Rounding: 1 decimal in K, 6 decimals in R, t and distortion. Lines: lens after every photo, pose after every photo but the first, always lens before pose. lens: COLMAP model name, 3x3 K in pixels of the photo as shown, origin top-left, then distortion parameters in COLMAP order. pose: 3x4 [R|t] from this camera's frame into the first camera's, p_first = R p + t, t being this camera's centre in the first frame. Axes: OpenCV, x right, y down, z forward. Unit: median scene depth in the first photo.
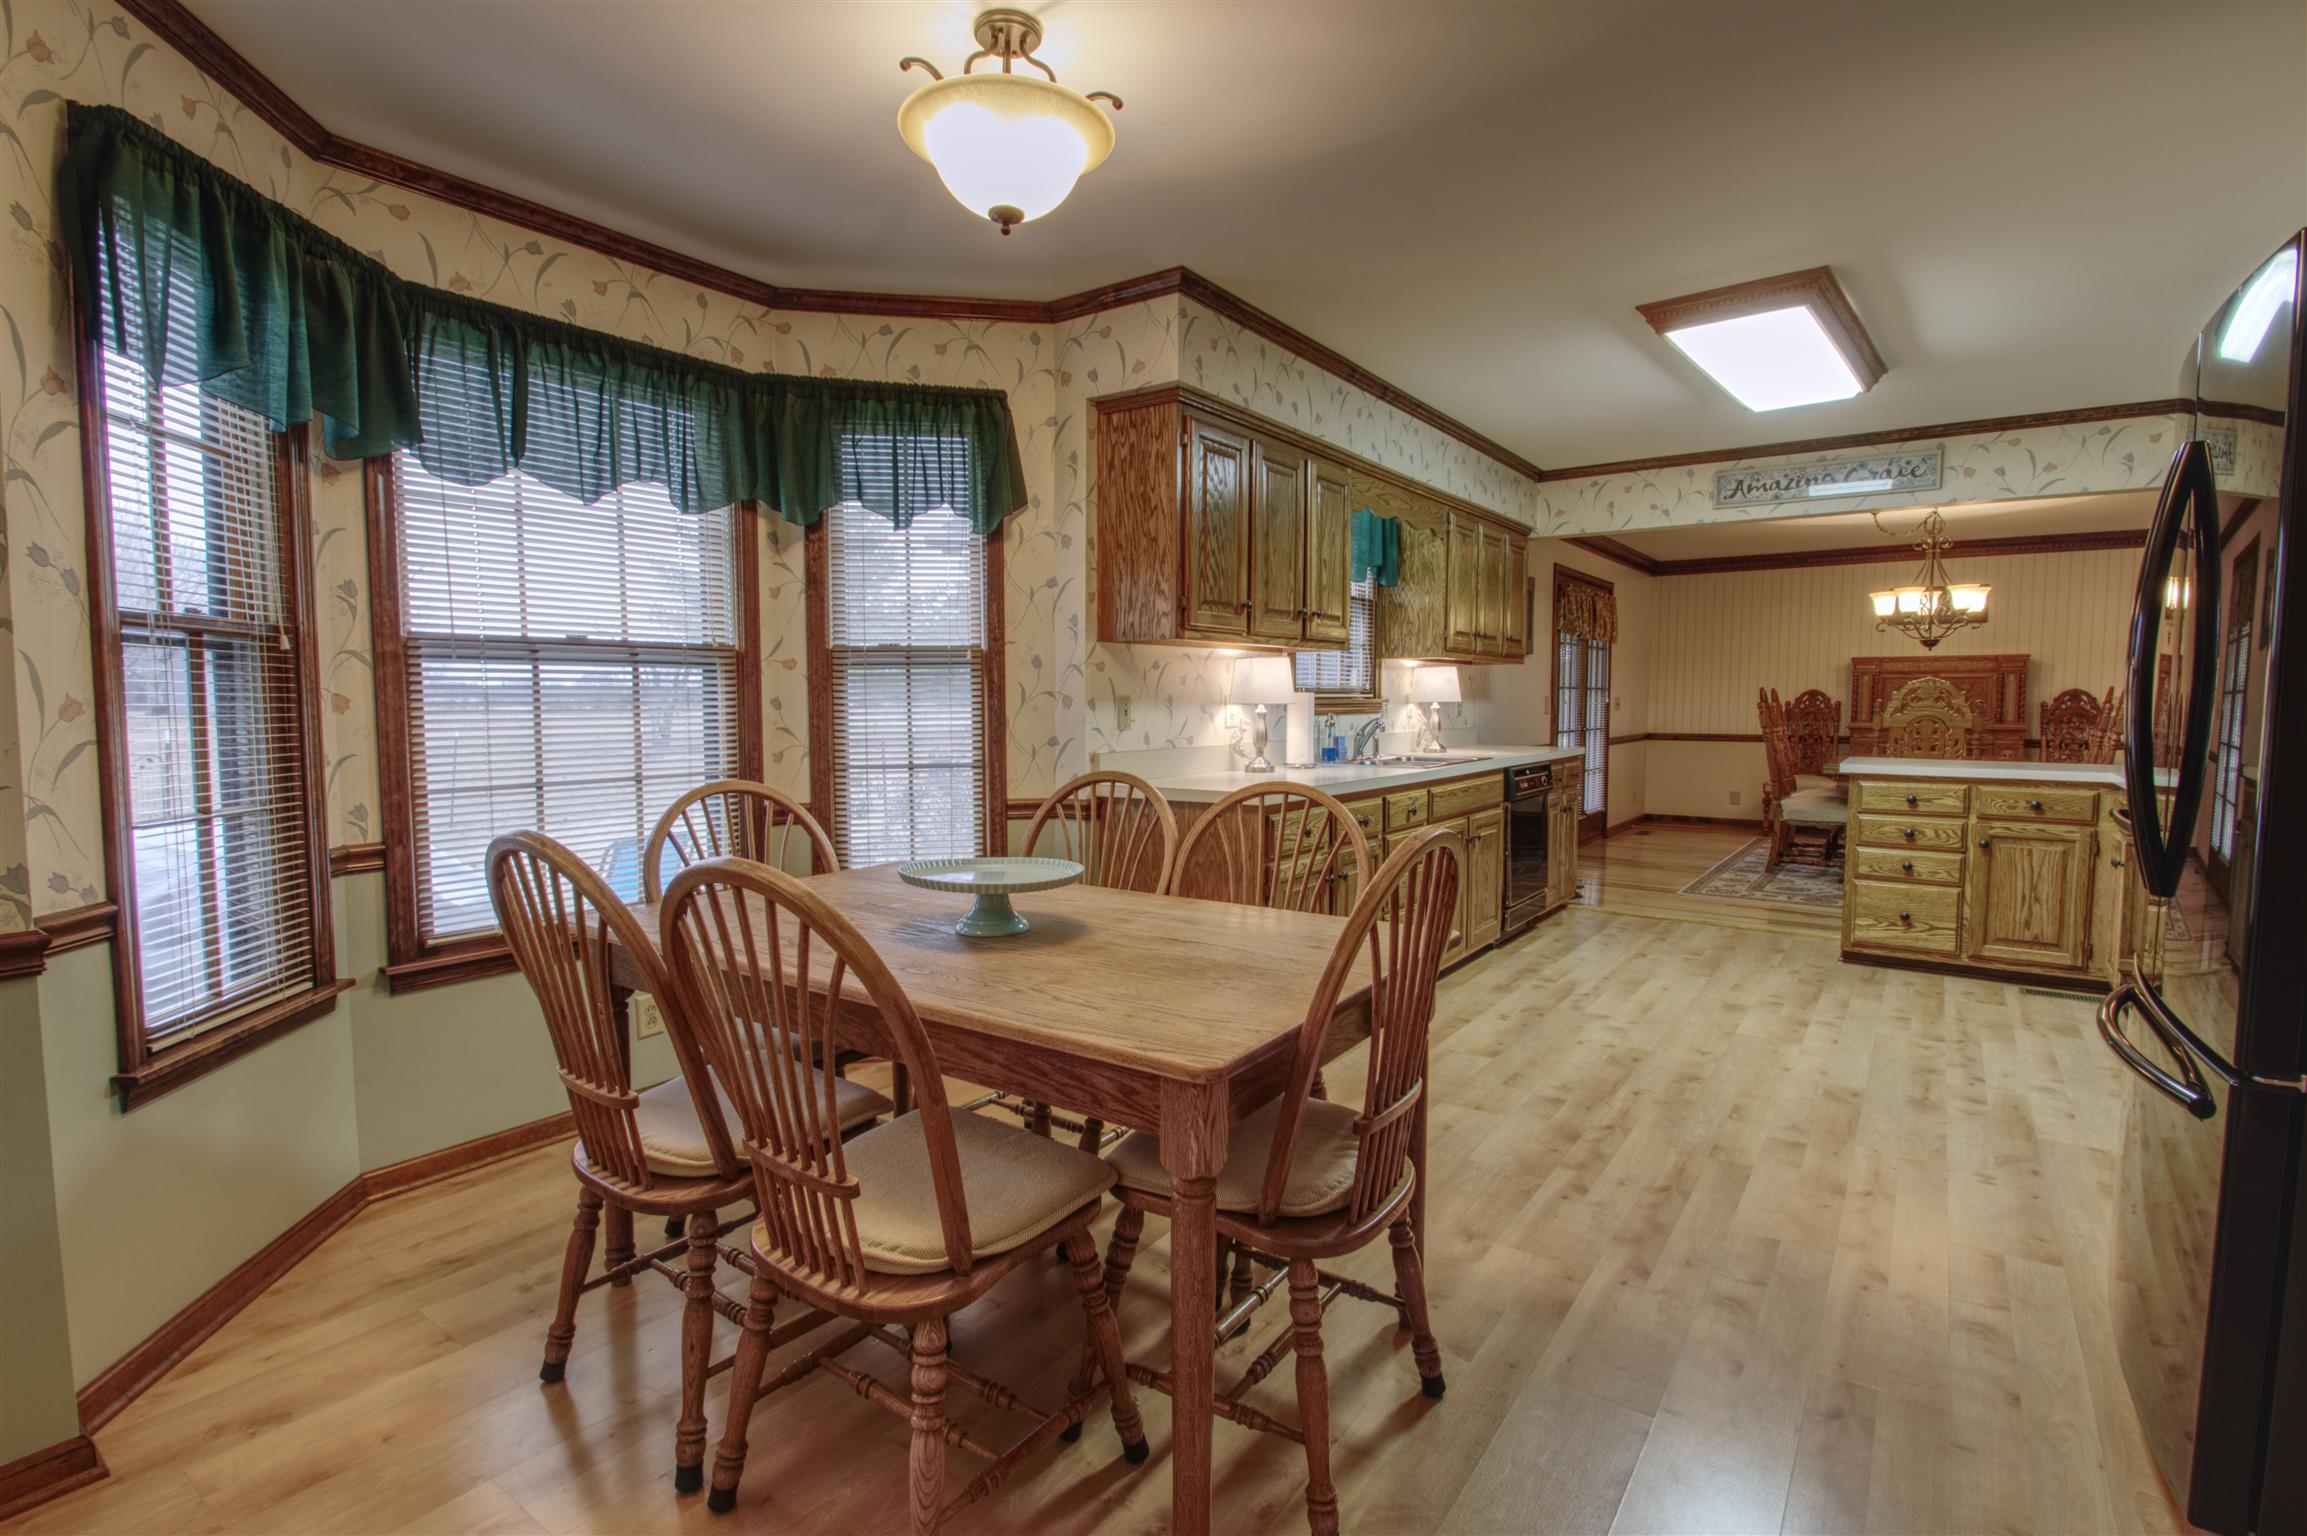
lens RADIAL K [[1075.4, 0, 1143.2], [0, 1075.4, 774.1], [0, 0, 1]] dist [0.006417, -0.011921]
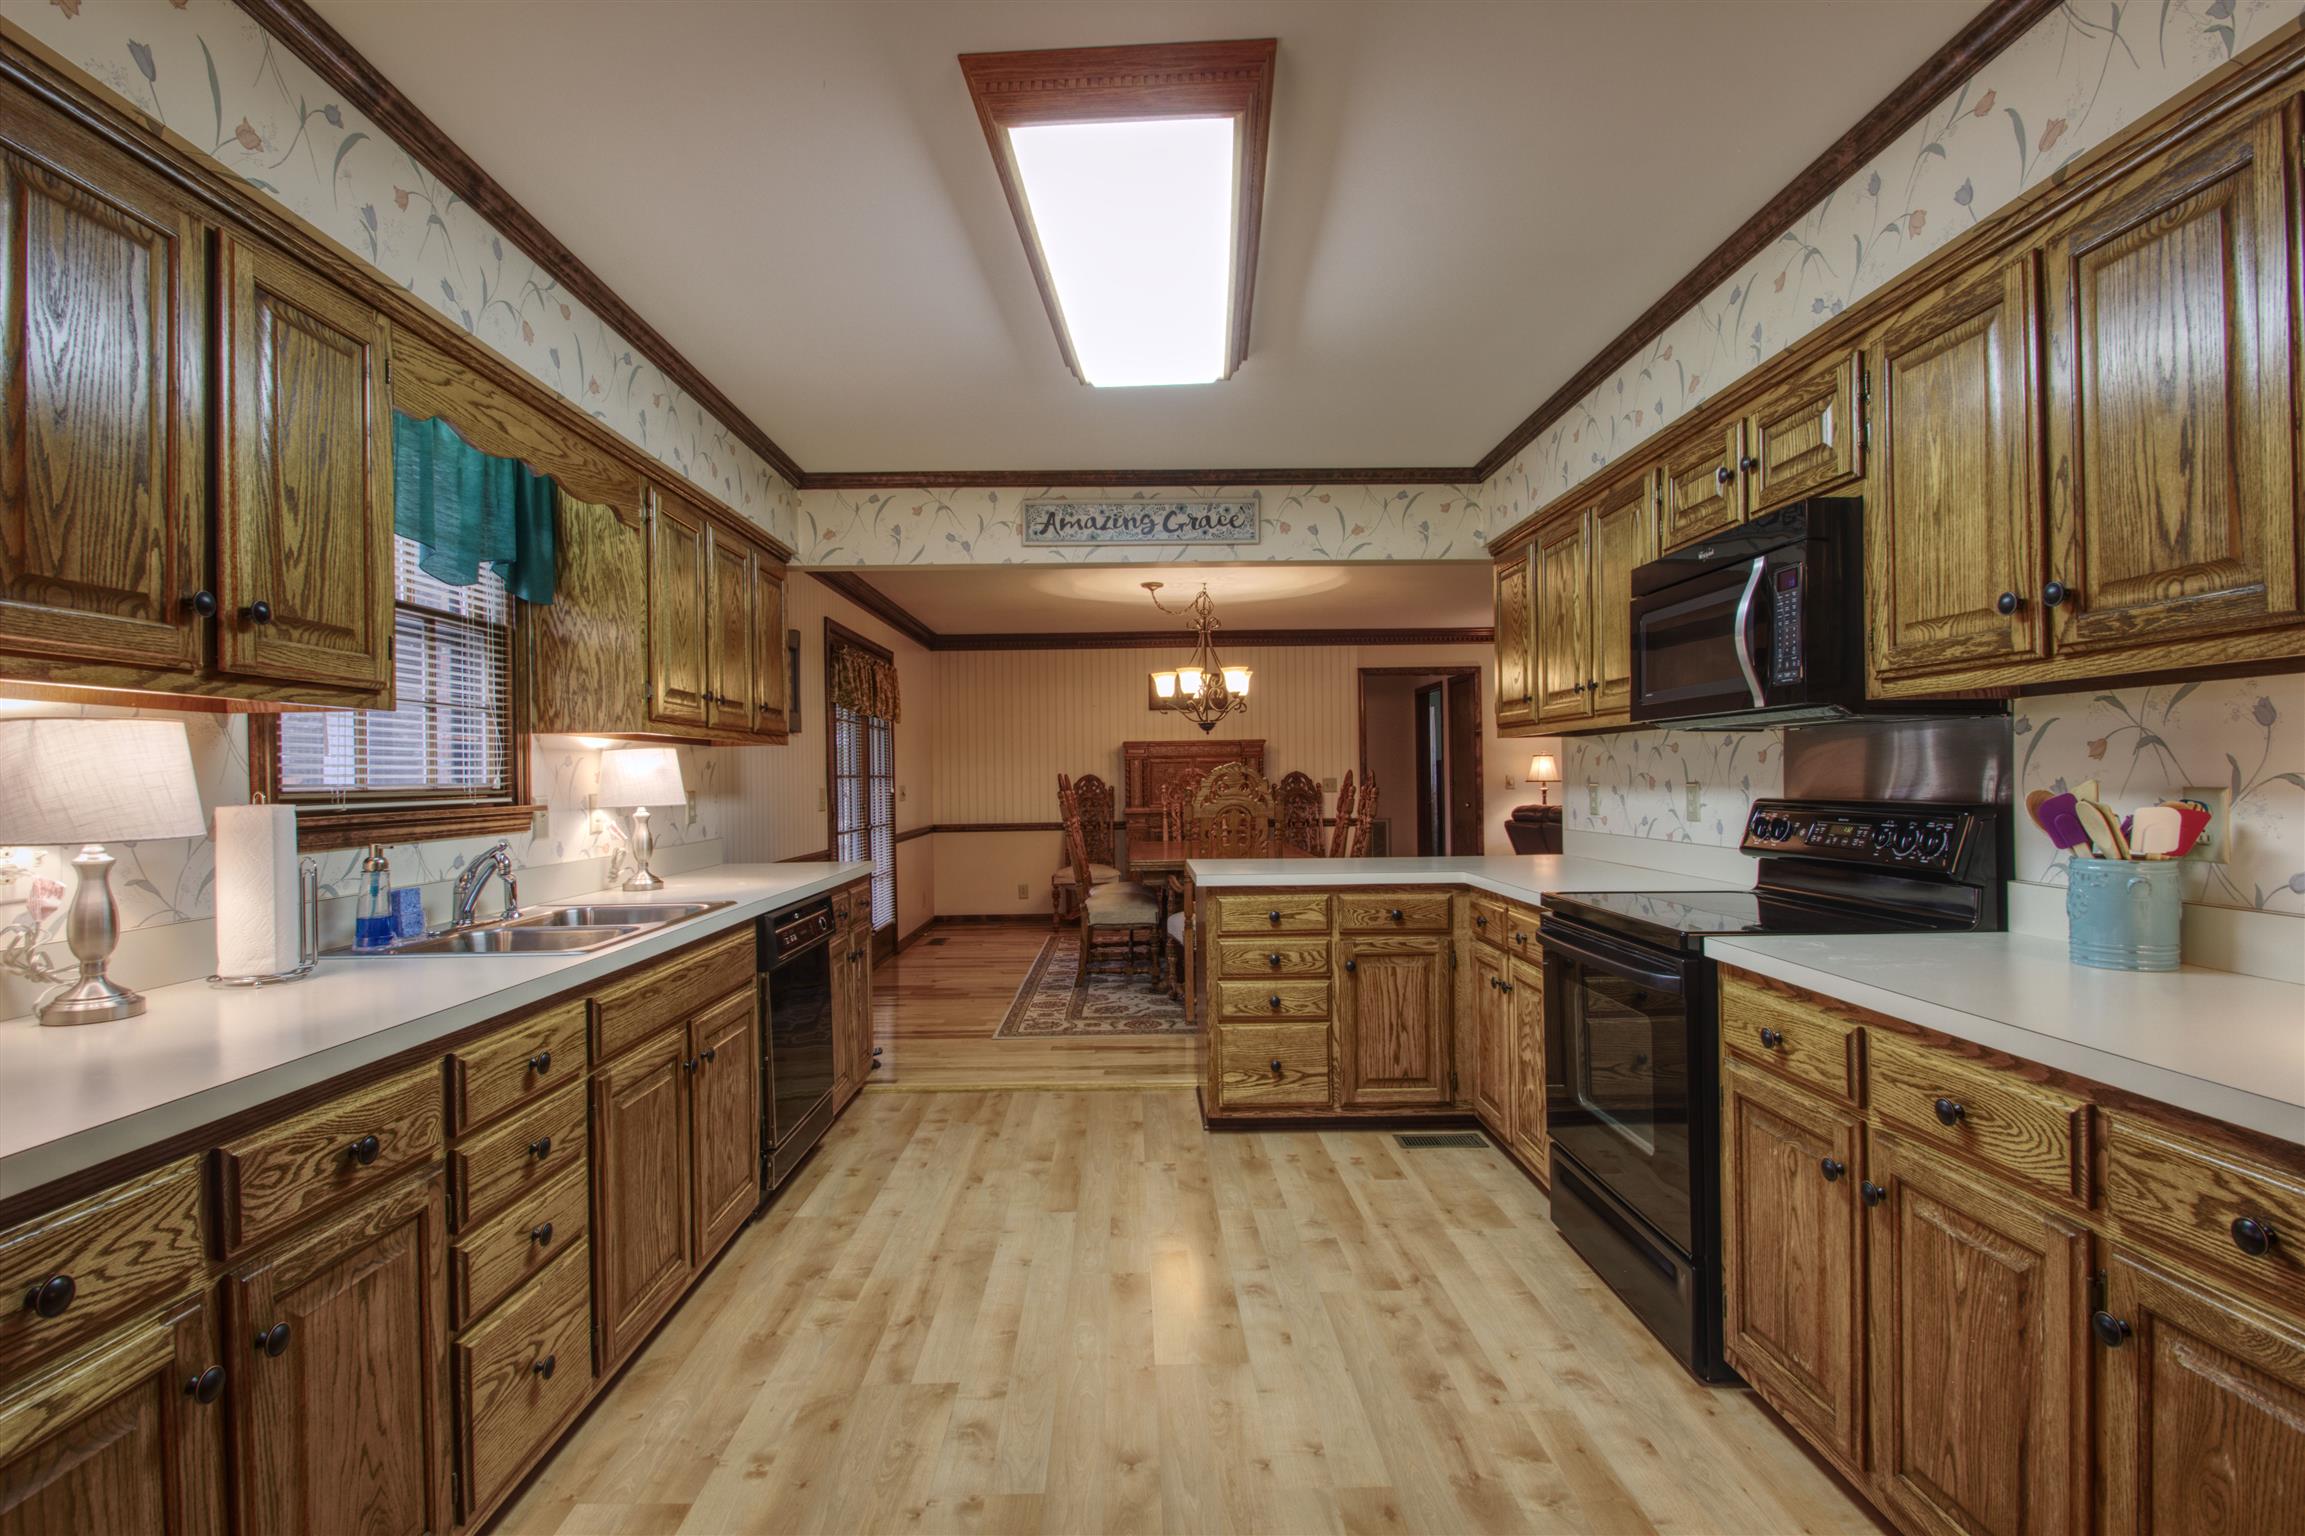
lens RADIAL K [[1100.8, 0, 1140.1], [0, 1100.8, 773.1], [0, 0, 1]] dist [0.003446, -0.012841]
pose [[0.802540, -0.009257, 0.596526, 0.140789], [0.056667, 0.996542, -0.060773, -0.035309], [-0.593901, 0.082576, 0.800290, 0.372389]]
